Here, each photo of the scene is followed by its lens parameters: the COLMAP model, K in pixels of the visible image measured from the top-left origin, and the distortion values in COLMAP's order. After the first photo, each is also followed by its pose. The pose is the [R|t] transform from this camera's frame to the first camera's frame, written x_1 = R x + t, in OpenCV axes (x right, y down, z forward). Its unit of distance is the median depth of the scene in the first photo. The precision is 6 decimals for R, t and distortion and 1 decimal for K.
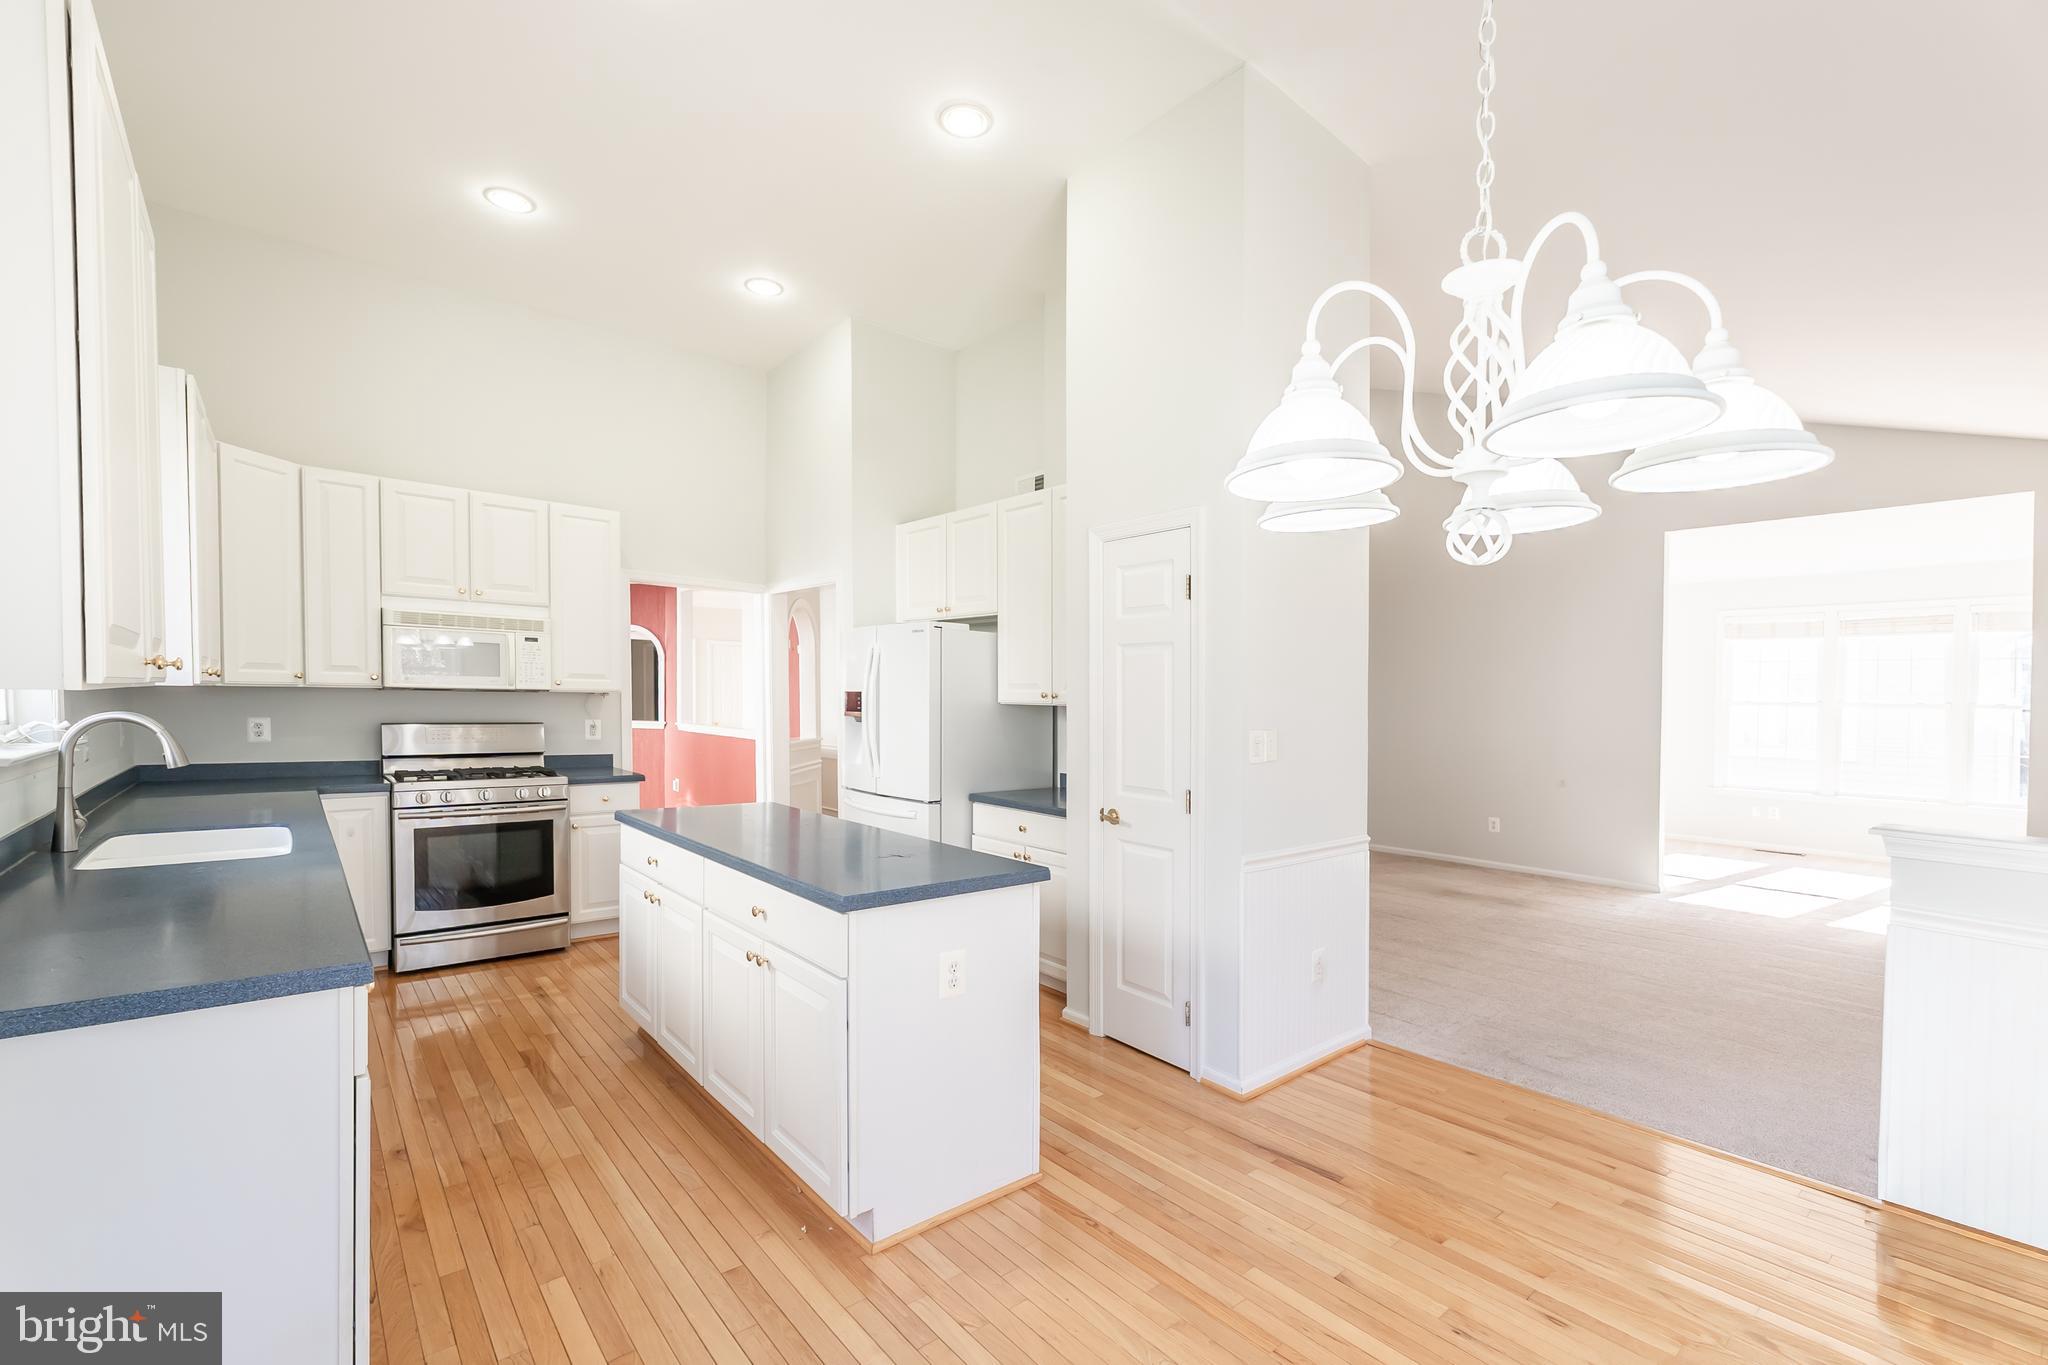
lens RADIAL K [[873.8, 0, 1024.1], [0, 873.8, 706.1], [0, 0, 1]] dist [0.000294, 0.000006]
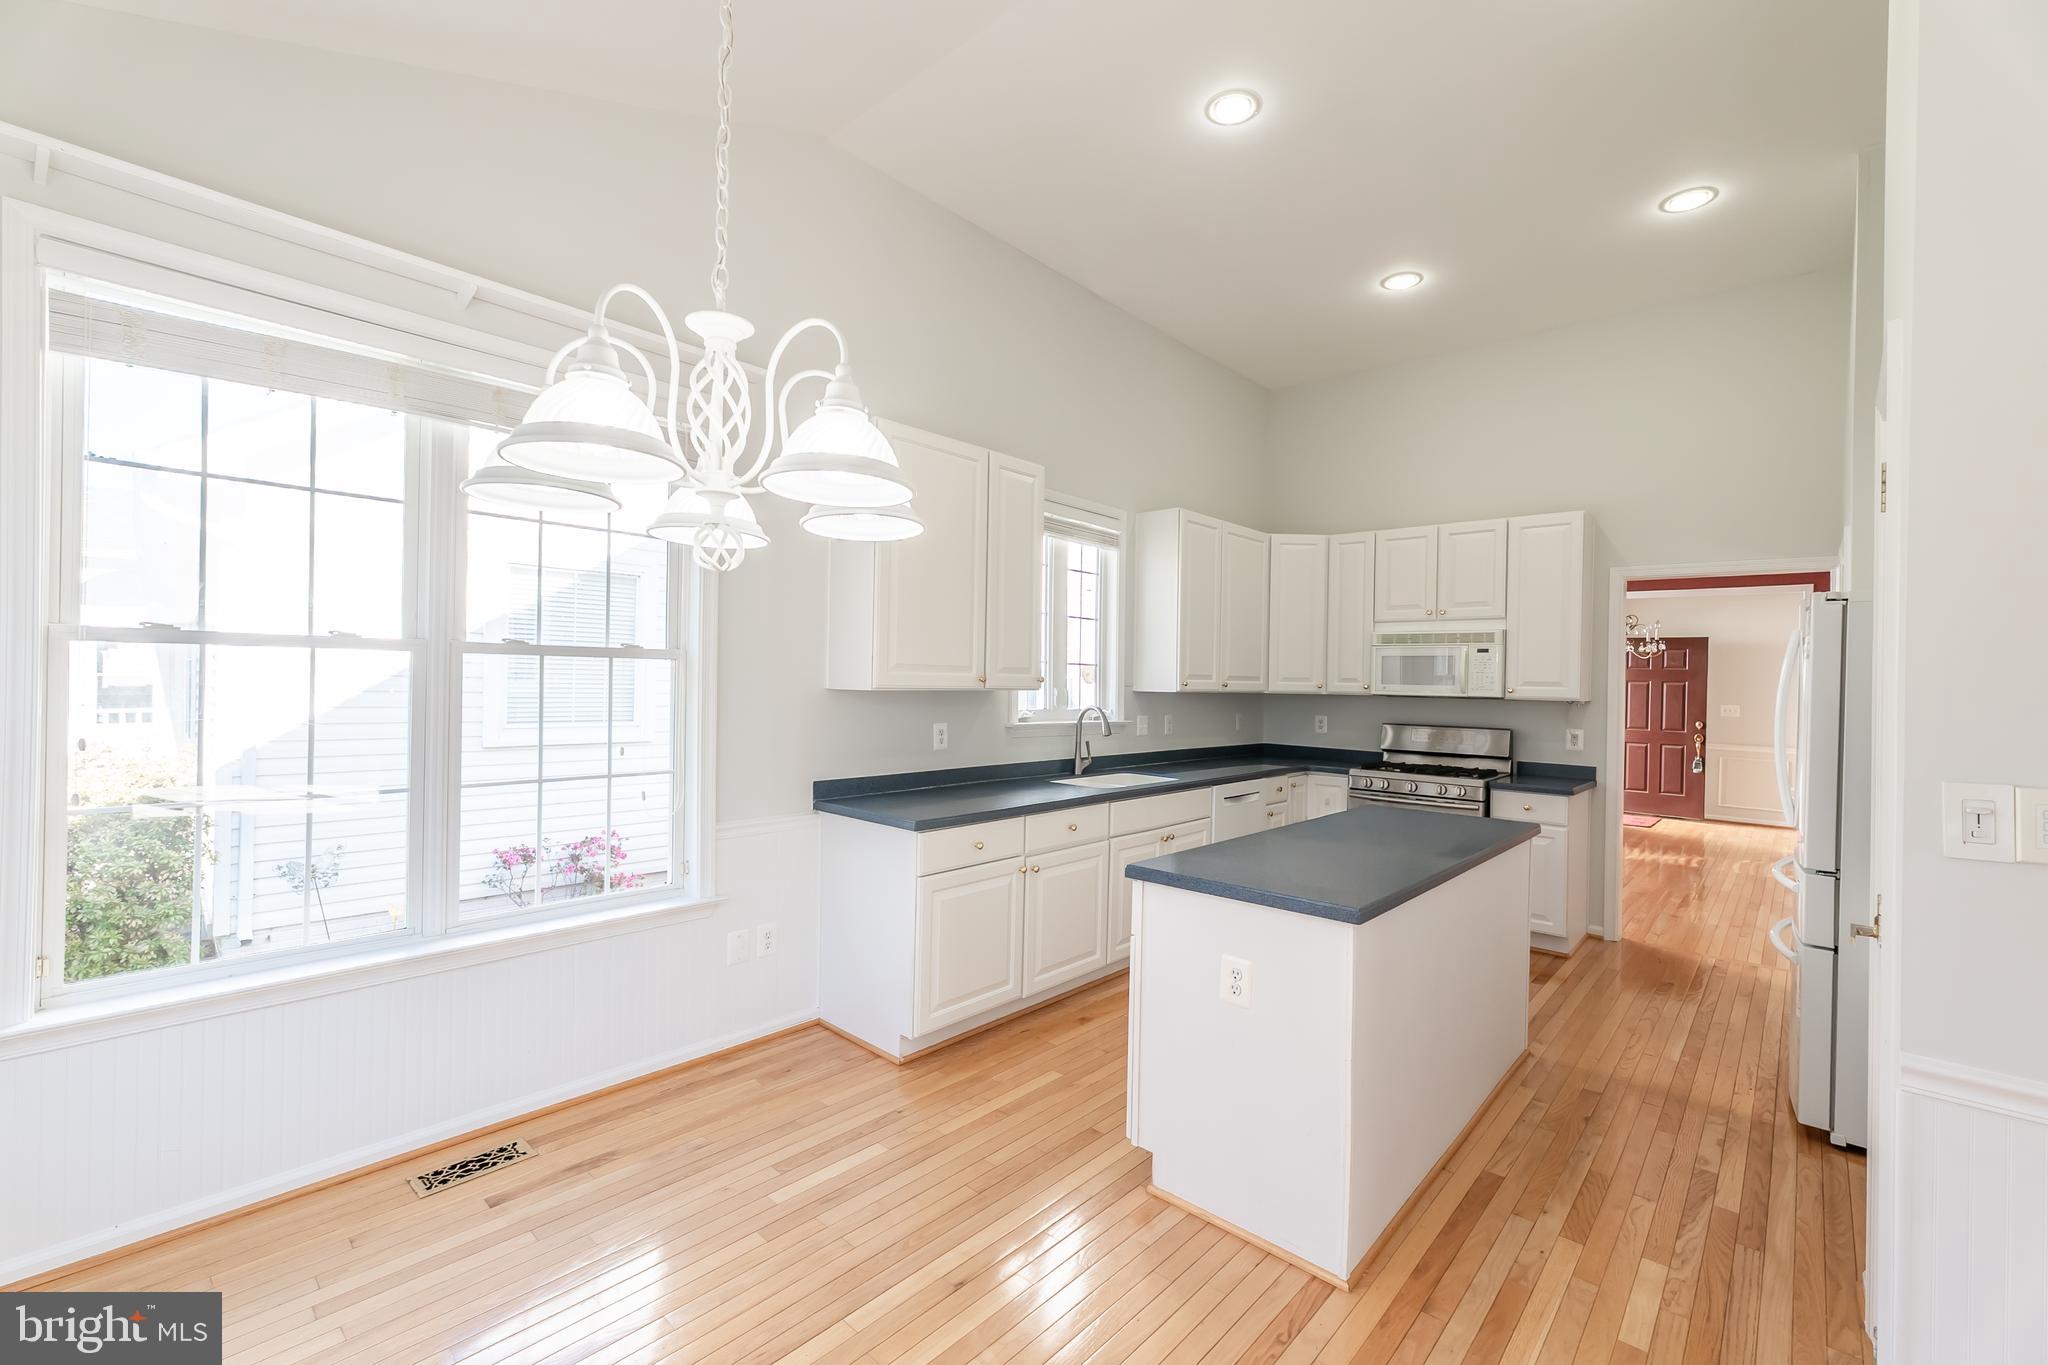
lens RADIAL K [[863.6, 0, 1024.0], [0, 863.6, 682.5], [0, 0, 1]] dist [0.000308, -0.000017]
pose [[0.130270, -0.014642, -0.991370, 0.454767], [-0.028105, 0.999435, -0.018454, -0.001810], [0.991080, 0.030267, 0.129784, 0.334928]]
